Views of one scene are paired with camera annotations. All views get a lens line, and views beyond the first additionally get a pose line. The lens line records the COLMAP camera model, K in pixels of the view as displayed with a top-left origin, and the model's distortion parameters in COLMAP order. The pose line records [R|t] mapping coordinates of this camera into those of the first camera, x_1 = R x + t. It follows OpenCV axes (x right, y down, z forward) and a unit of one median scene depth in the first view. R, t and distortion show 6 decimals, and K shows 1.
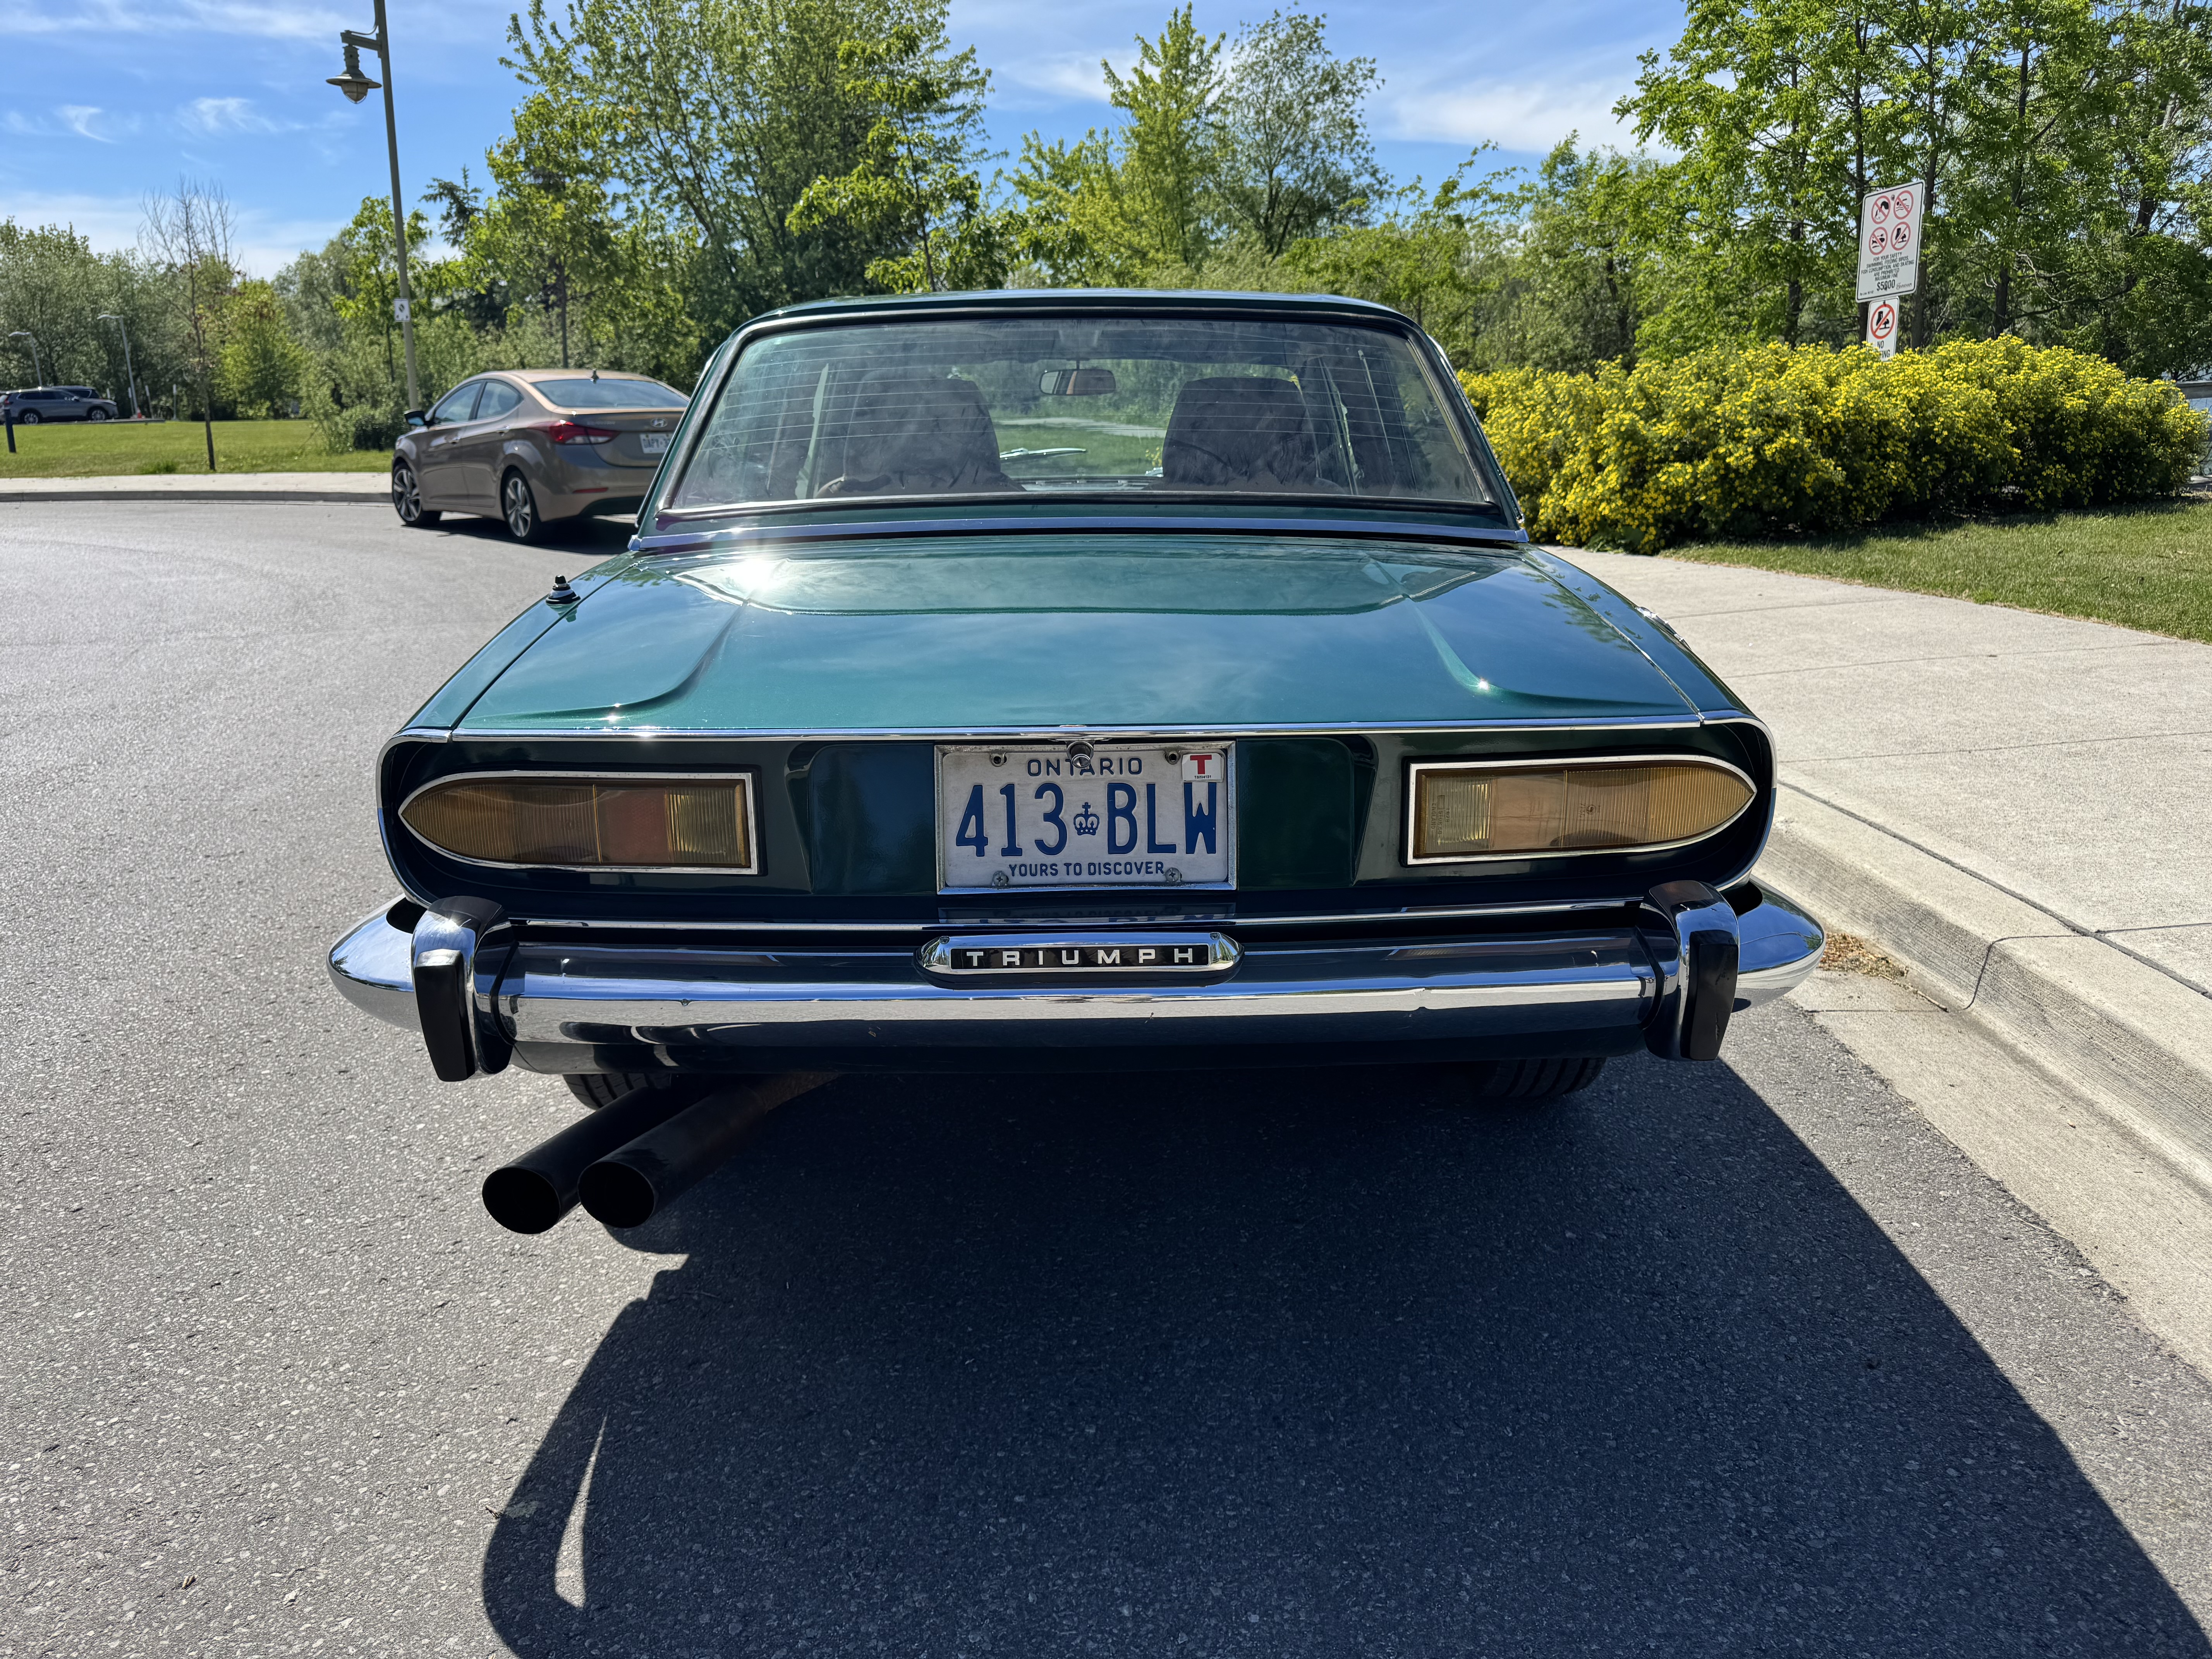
lens RADIAL K [[1563.5, 0, 1087.8], [0, 1563.5, 785.2], [0, 0, 1]] dist [0.034252, -0.037325]
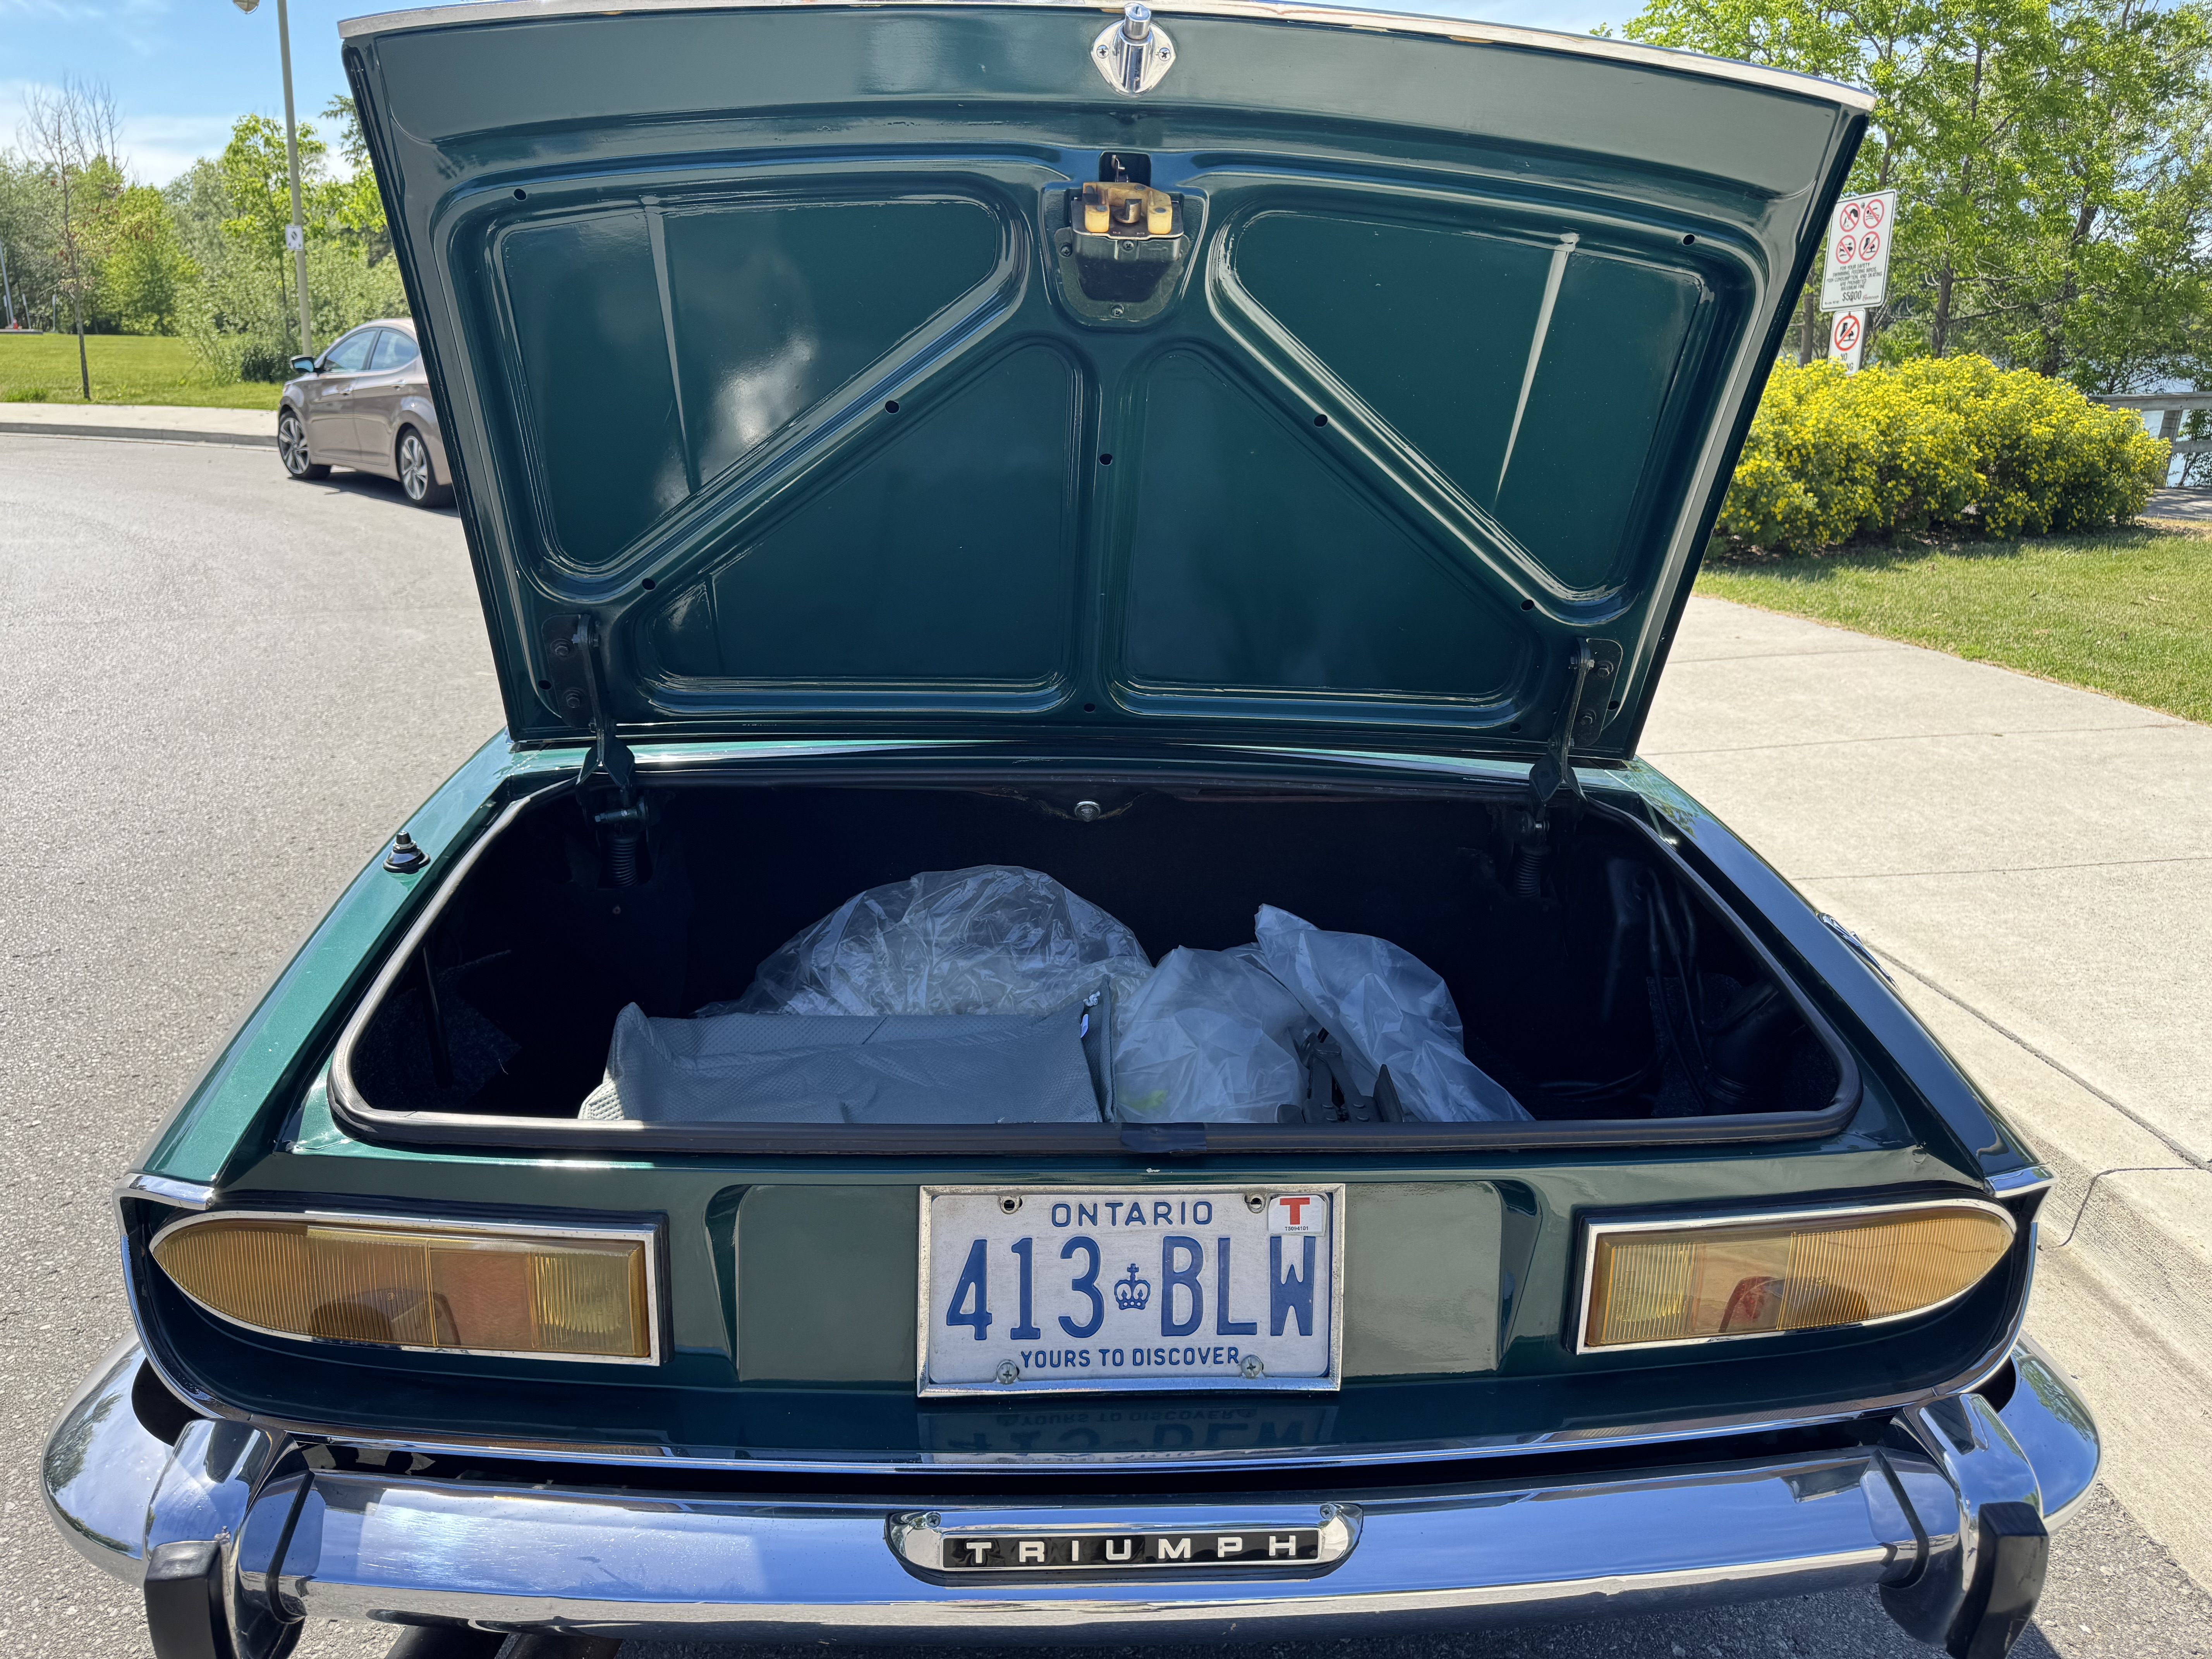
lens RADIAL K [[1563.5, 0, 1093.7], [0, 1563.5, 797.9], [0, 0, 1]] dist [0.034252, -0.037325]
pose [[0.998052, 0.026168, 0.056627, -0.035665], [-0.028376, 0.998854, 0.038540, -0.125567], [-0.055553, -0.040072, 0.997651, 0.166635]]
